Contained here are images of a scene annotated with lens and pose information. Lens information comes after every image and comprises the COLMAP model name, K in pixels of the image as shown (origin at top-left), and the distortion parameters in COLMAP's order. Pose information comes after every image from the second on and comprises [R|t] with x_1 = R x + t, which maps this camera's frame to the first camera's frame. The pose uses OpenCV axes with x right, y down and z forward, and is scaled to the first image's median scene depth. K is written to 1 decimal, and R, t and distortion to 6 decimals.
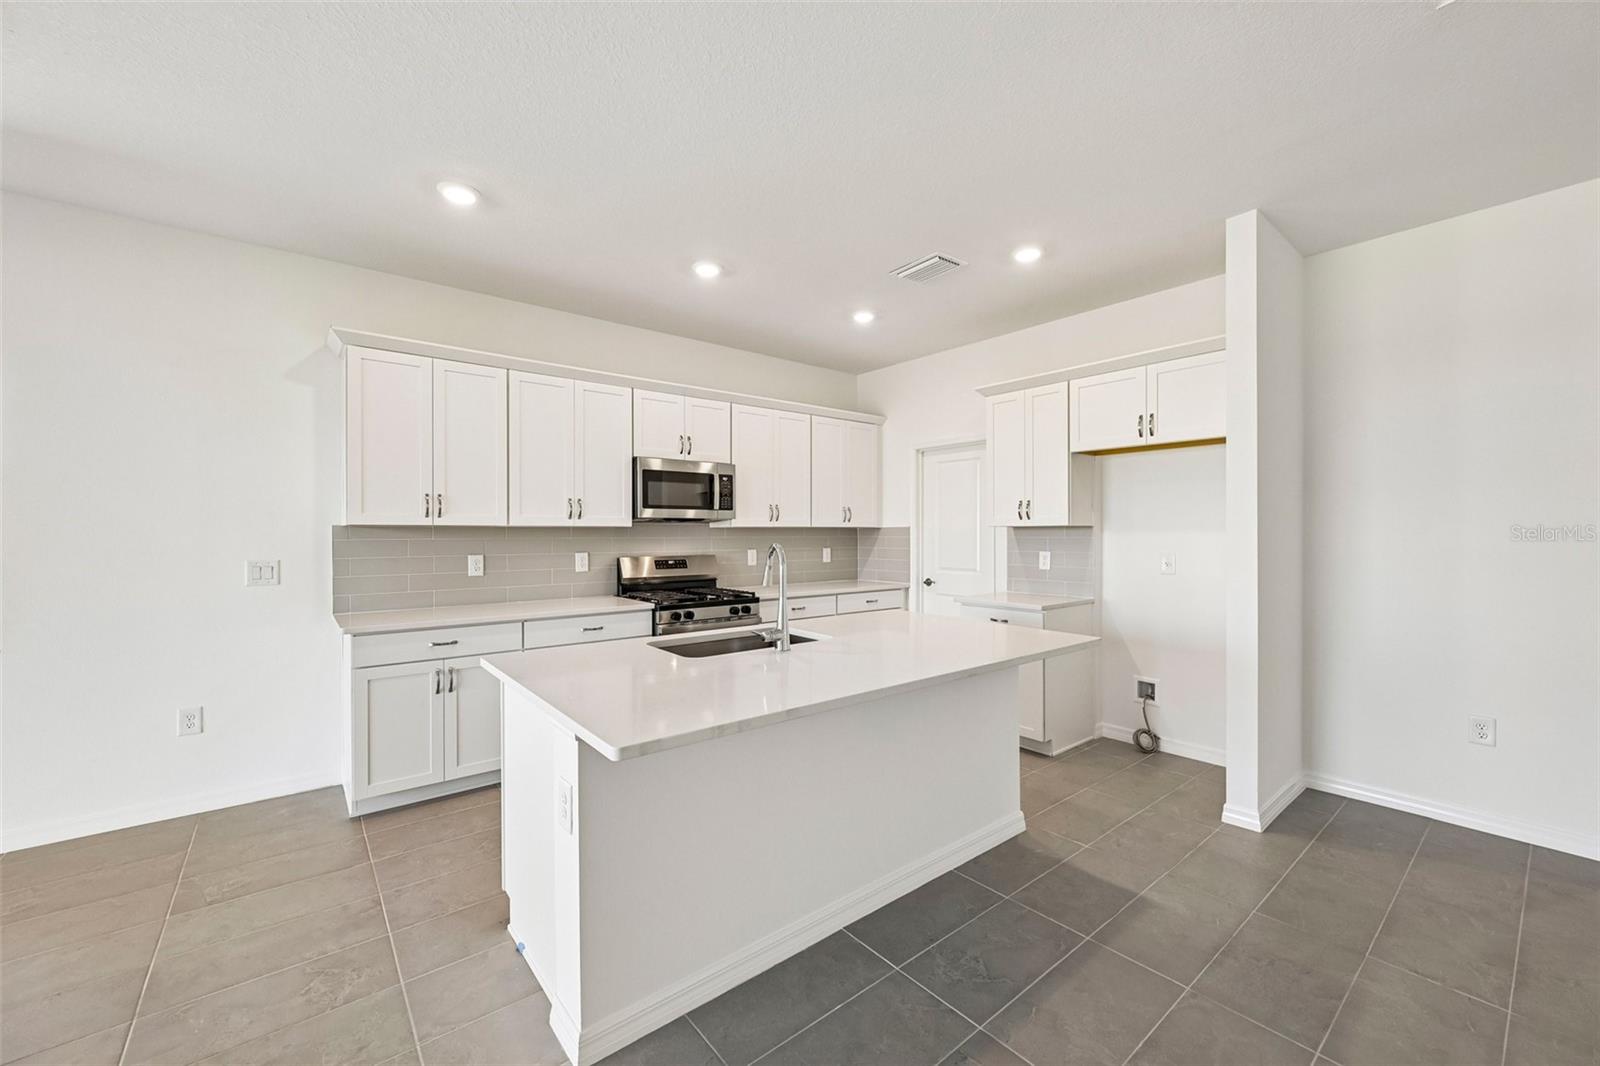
lens RADIAL K [[632.1, 0, 802.5], [0, 632.1, 535.7], [0, 0, 1]] dist [0.000041, 0.000450]
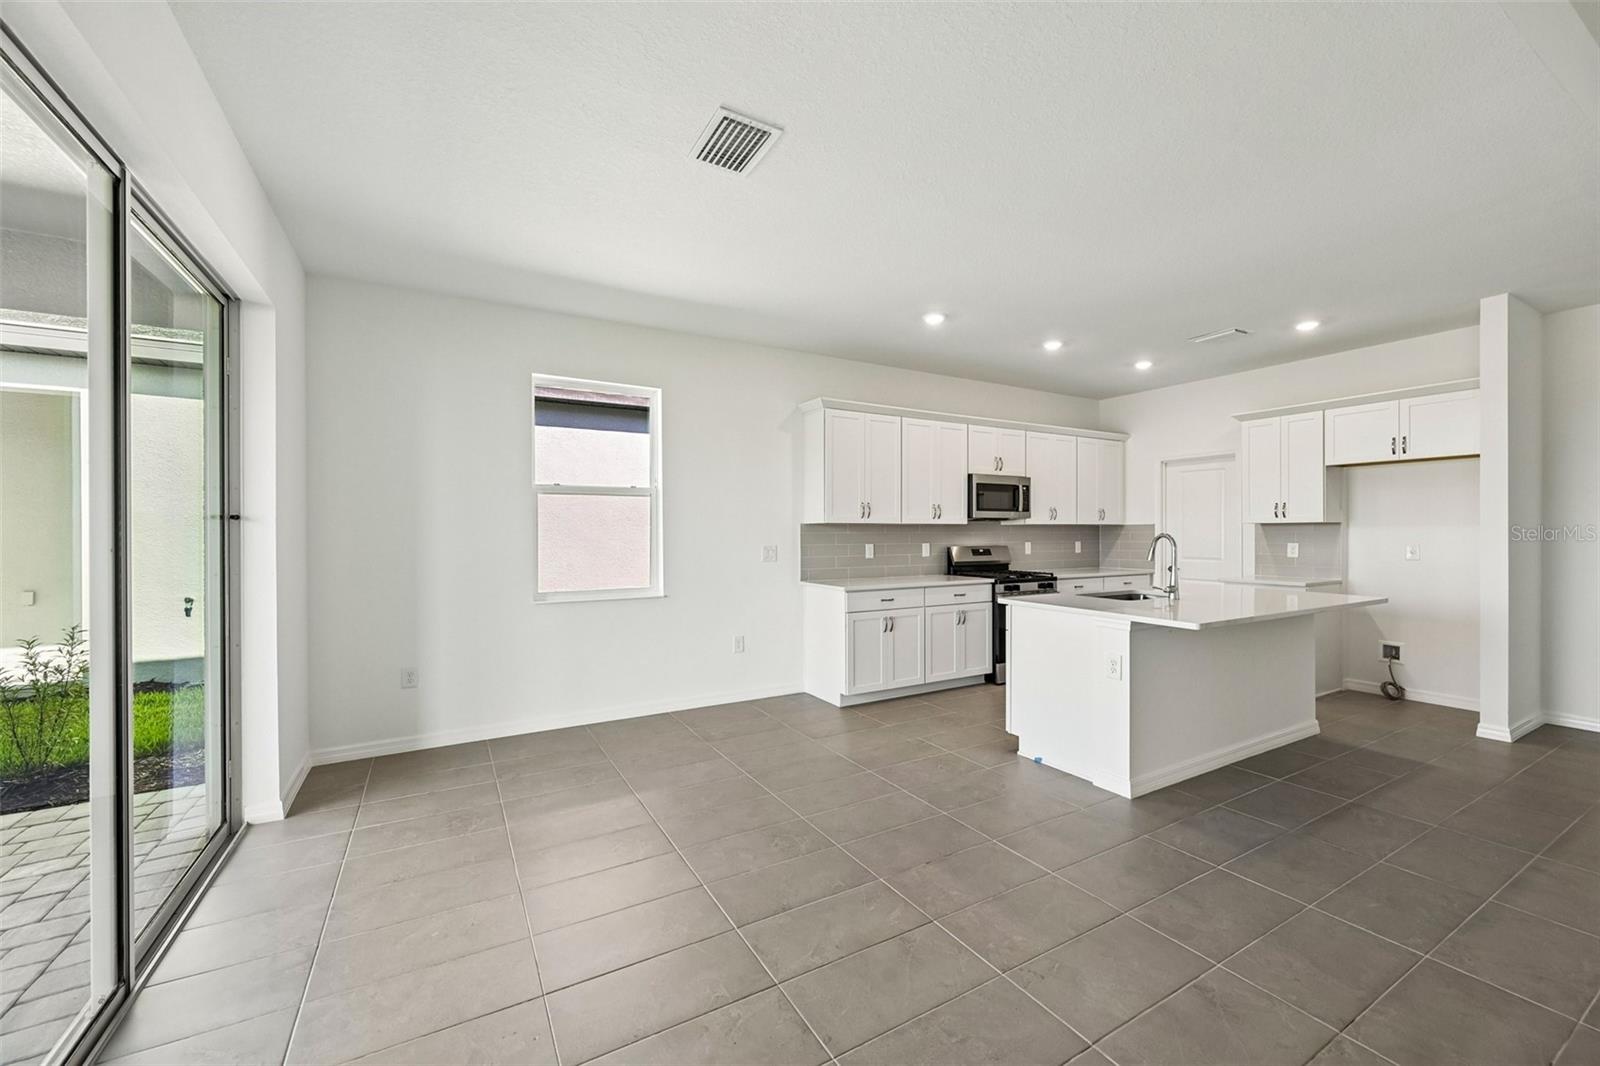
lens RADIAL K [[632.1, 0, 802.1], [0, 632.1, 535.5], [0, 0, 1]] dist [0.000041, 0.000450]
pose [[0.987036, -0.000086, -0.160499, -0.424905], [0.000106, 1.000000, 0.000121, 0.010884], [0.160499, -0.000136, 0.987036, -0.447619]]
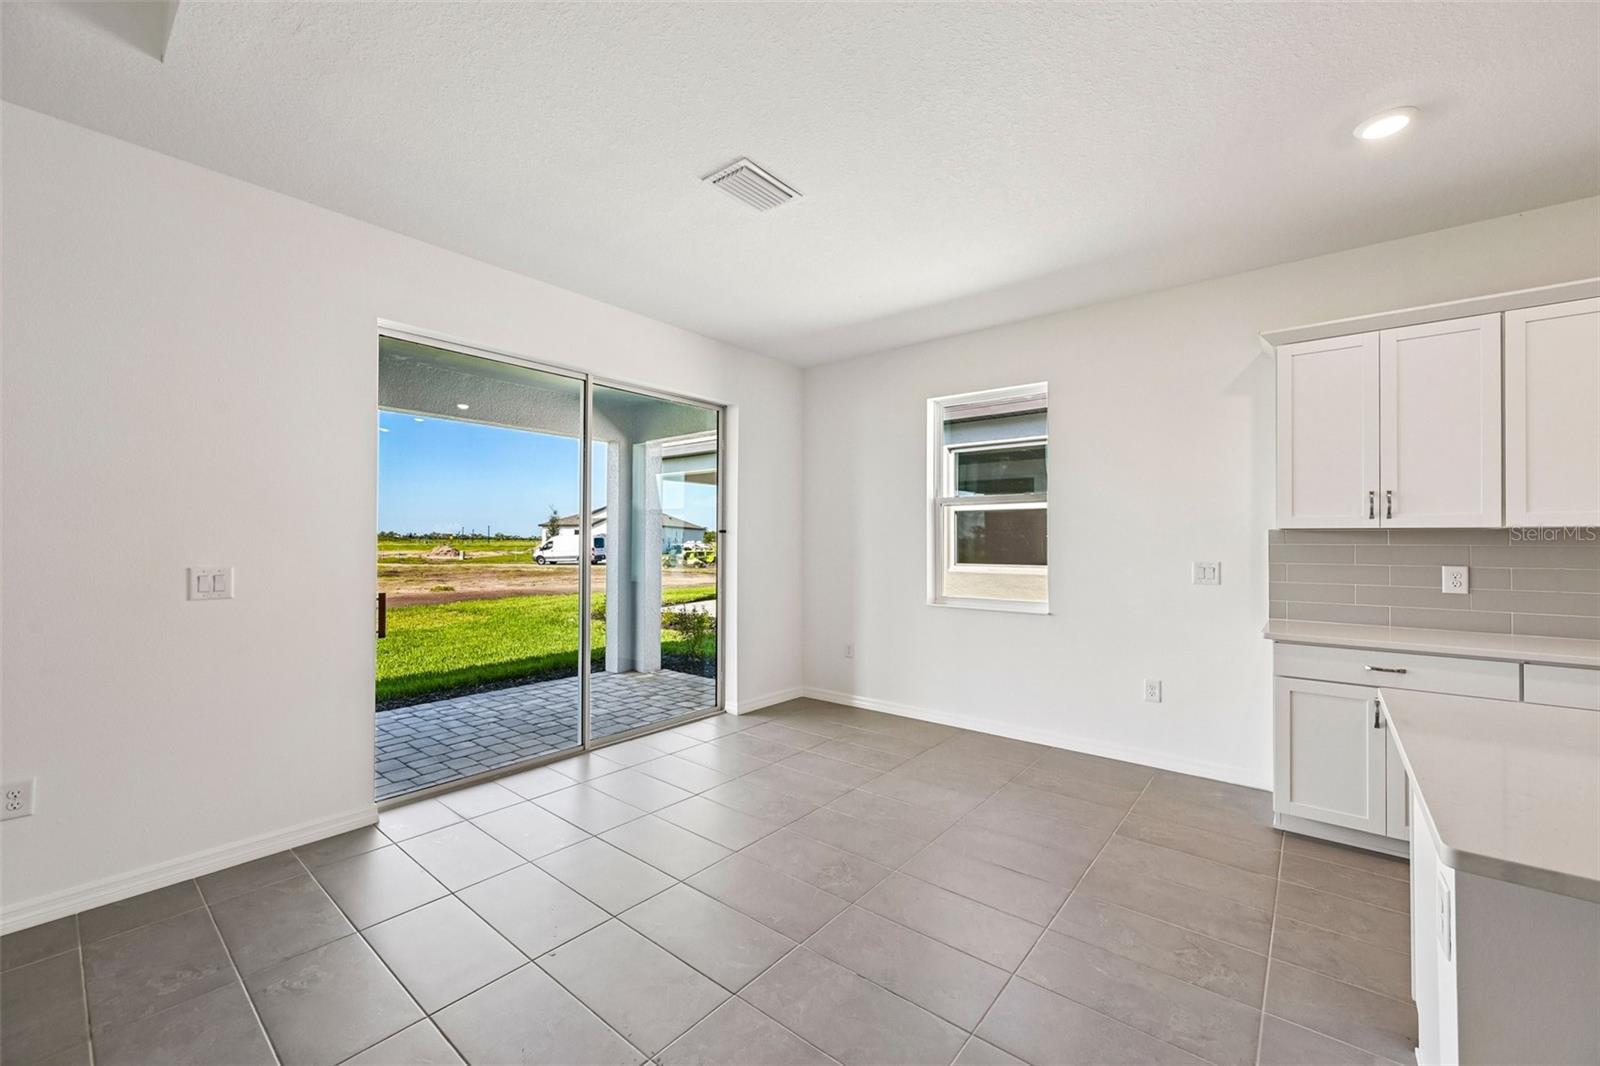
lens RADIAL K [[632.1, 0, 800.3], [0, 632.1, 535.4], [0, 0, 1]] dist [0.000041, 0.000450]
pose [[0.200936, -0.004912, -0.979592, 0.075530], [-0.008660, 0.999939, -0.006790, 0.005081], [0.979566, 0.009848, 0.200881, 0.062306]]
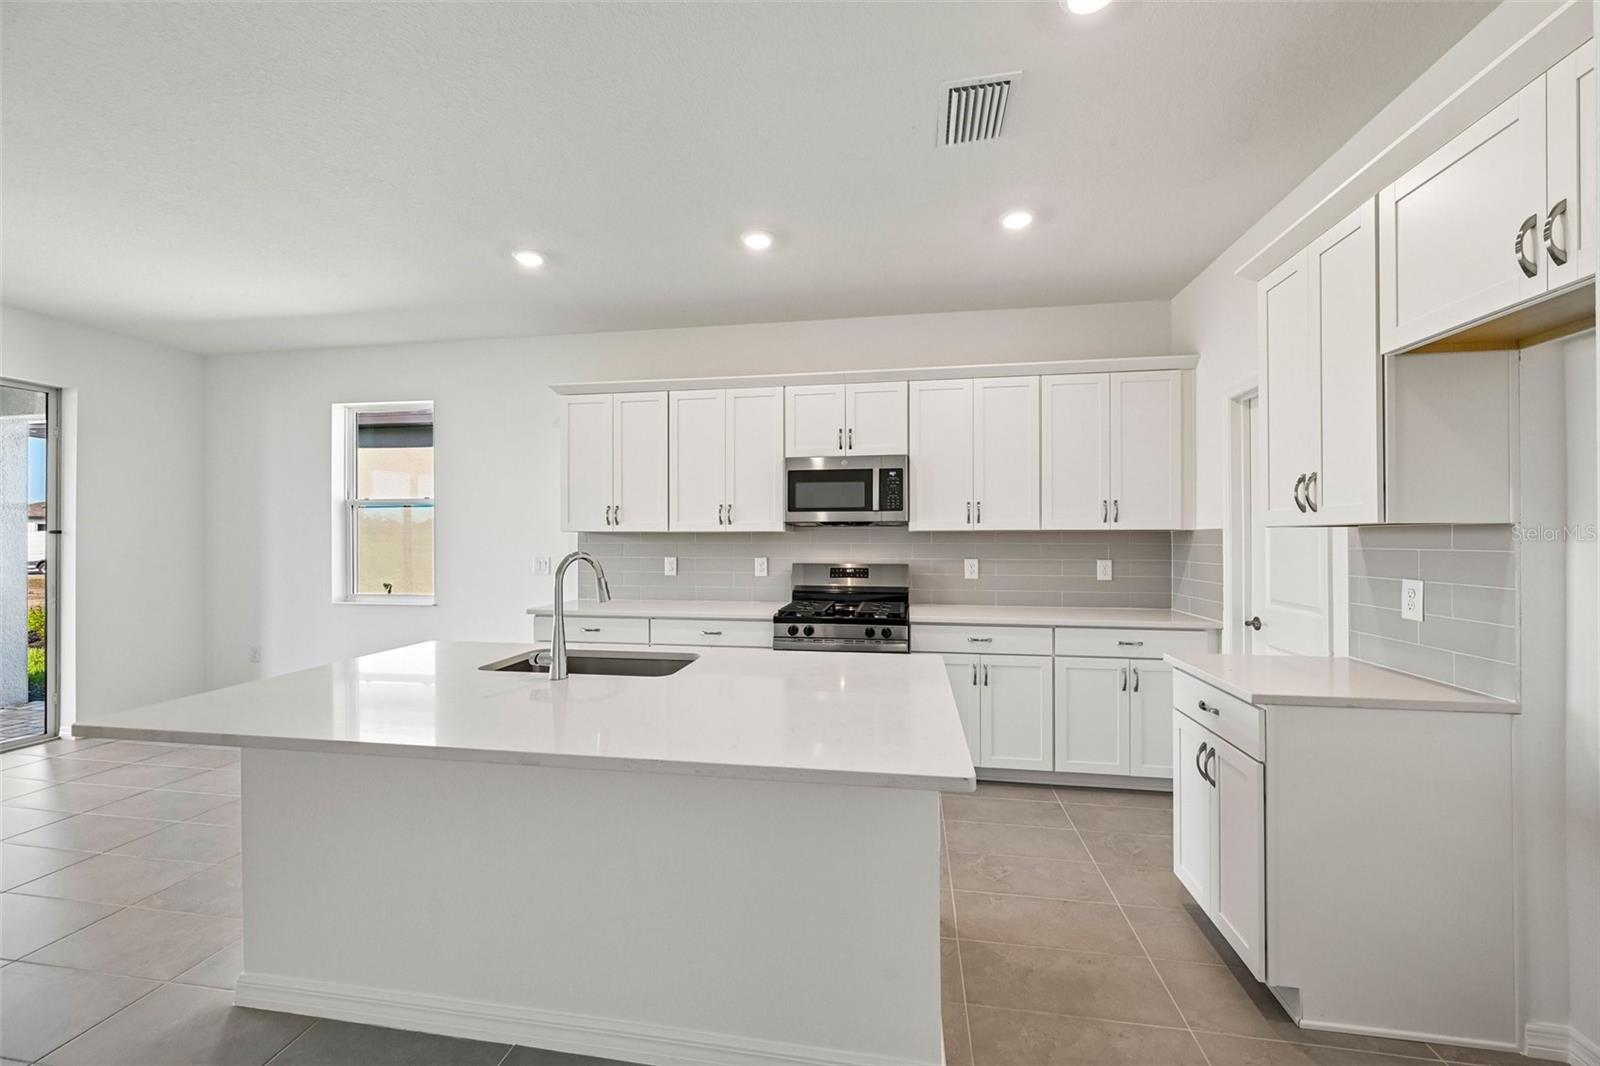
lens RADIAL K [[632.1, 0, 802.7], [0, 632.1, 535.0], [0, 0, 1]] dist [0.000041, 0.000450]
pose [[0.660162, -0.001803, -0.751121, 0.488847], [-0.004106, 0.999974, -0.006009, -0.003462], [0.751112, 0.007051, 0.660138, 0.411191]]
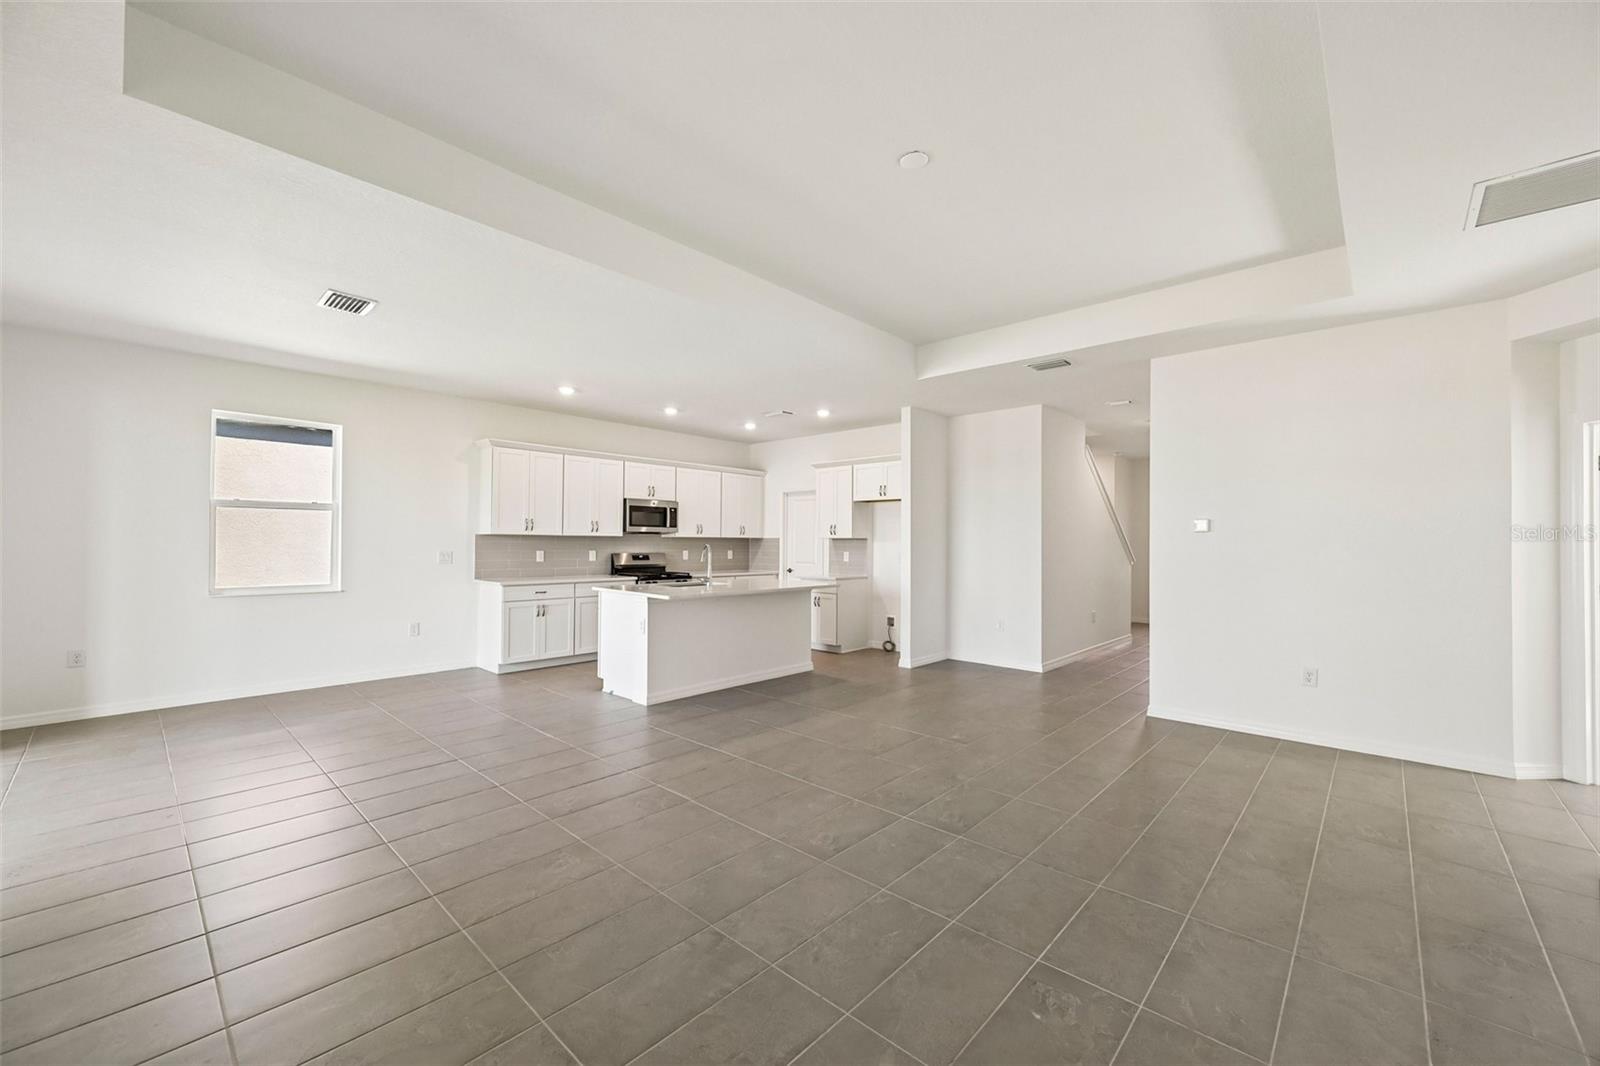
lens RADIAL K [[632.1, 0, 801.1], [0, 632.1, 536.4], [0, 0, 1]] dist [0.000041, 0.000450]
pose [[0.989983, 0.010461, 0.140799, -0.015707], [-0.008349, 0.999844, -0.015584, 0.010750], [-0.140940, 0.014253, 0.989916, -0.937595]]
